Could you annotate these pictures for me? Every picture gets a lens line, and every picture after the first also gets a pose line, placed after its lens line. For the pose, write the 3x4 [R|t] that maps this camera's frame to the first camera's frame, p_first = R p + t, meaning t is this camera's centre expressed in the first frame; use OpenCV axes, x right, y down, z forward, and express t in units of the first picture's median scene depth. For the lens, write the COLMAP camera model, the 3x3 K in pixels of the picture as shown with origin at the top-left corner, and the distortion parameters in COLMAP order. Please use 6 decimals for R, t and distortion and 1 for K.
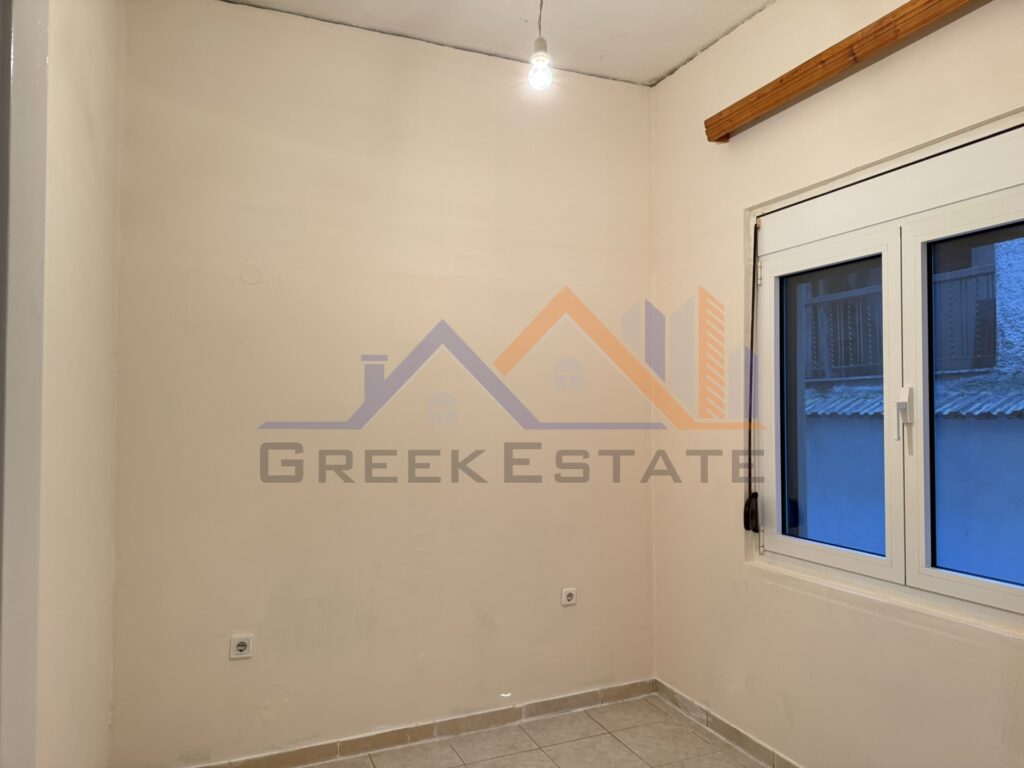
lens RADIAL K [[715.2, 0, 512.0], [0, 715.2, 384.0], [0, 0, 1]] dist [0.057318, -0.072556]
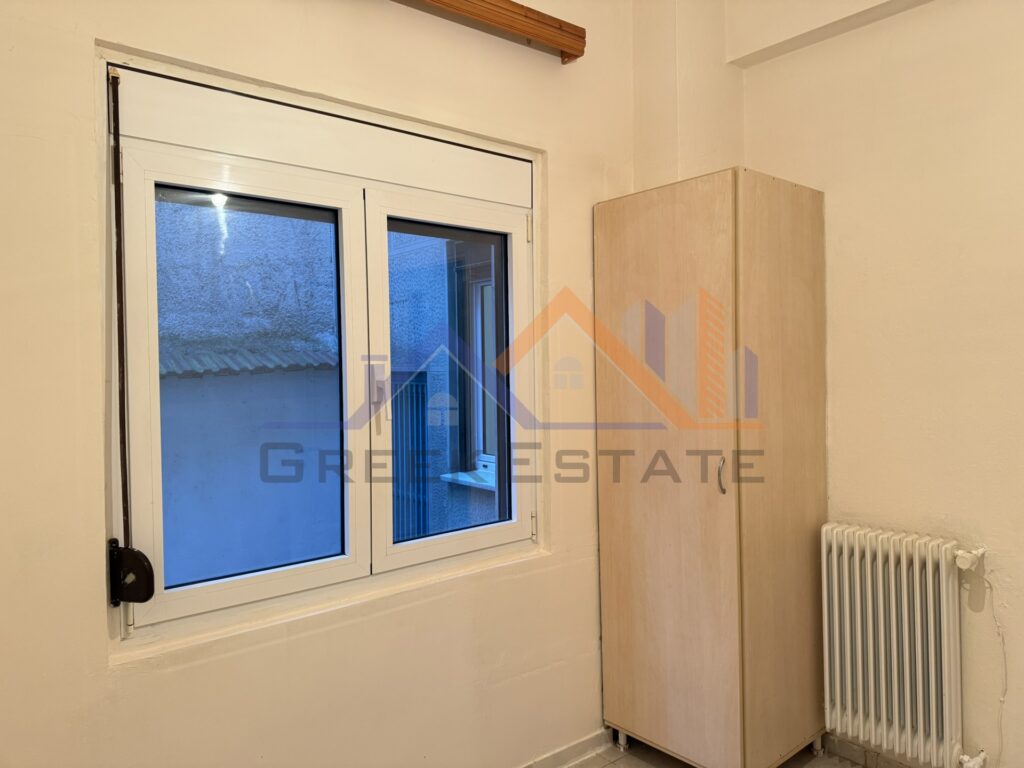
lens RADIAL K [[715.2, 0, 512.0], [0, 715.2, 384.0], [0, 0, 1]] dist [0.057318, -0.072556]
pose [[-0.295982, -0.010533, 0.955136, -0.384882], [-0.012409, 0.999897, 0.007181, 0.021367], [-0.955113, -0.009727, -0.296082, 1.068432]]
